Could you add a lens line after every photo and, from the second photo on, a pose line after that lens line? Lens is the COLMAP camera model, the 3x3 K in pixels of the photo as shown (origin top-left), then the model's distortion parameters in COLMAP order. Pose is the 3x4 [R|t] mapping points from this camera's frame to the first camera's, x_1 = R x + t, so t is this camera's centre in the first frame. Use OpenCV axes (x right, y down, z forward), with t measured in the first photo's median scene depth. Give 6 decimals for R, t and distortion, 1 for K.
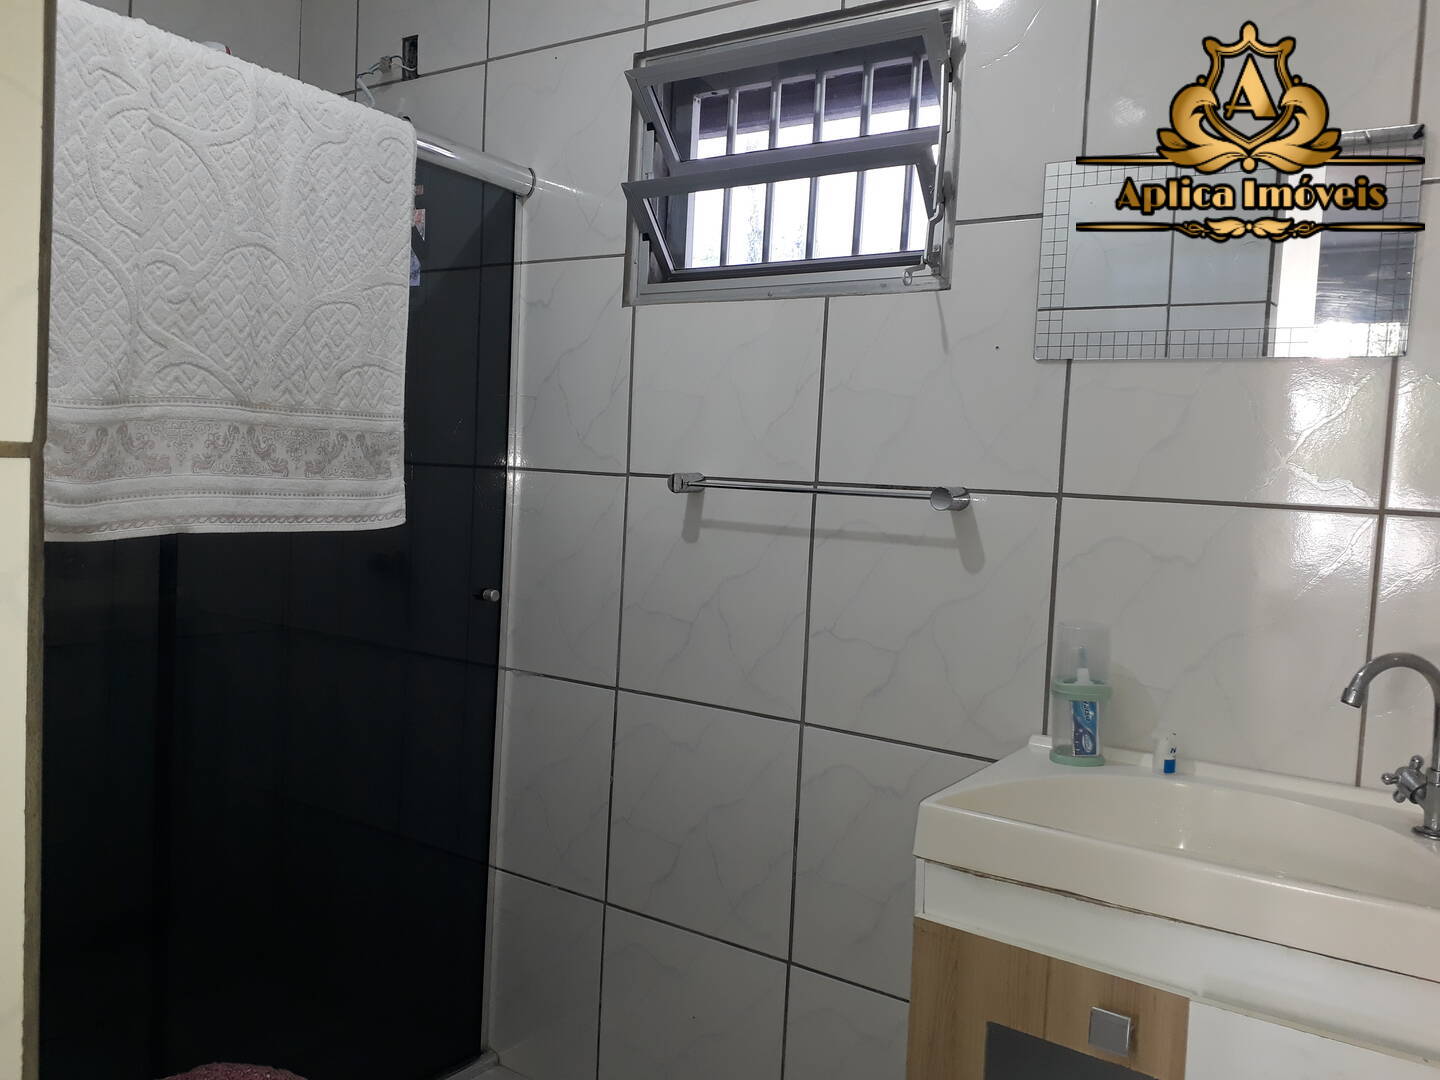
lens RADIAL K [[1178.1, 0, 720.0], [0, 1178.1, 540.0], [0, 0, 1]] dist [0.056142, -0.074698]
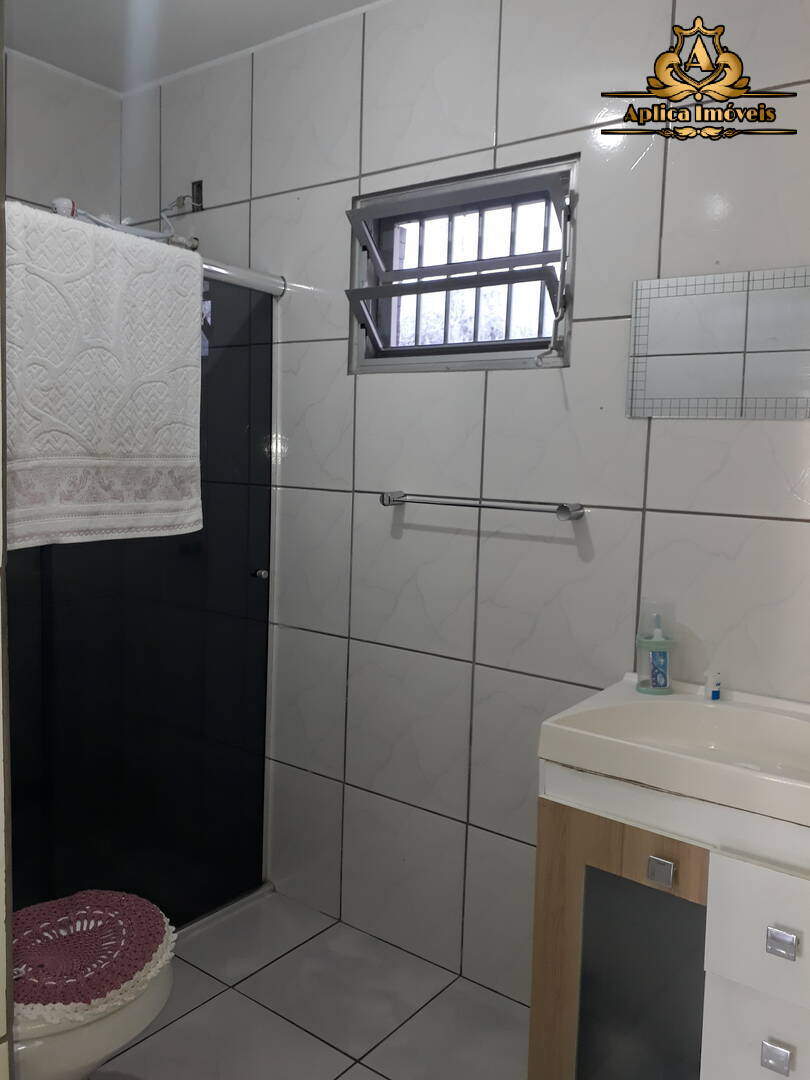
lens RADIAL K [[885.7, 0, 405.0], [0, 885.7, 540.0], [0, 0, 1]] dist [0.090820, -0.188021]
pose [[0.999142, -0.014553, -0.038768, 0.030607], [0.016224, 0.998937, 0.043157, -0.048017], [0.038098, -0.043749, 0.998316, -0.103162]]
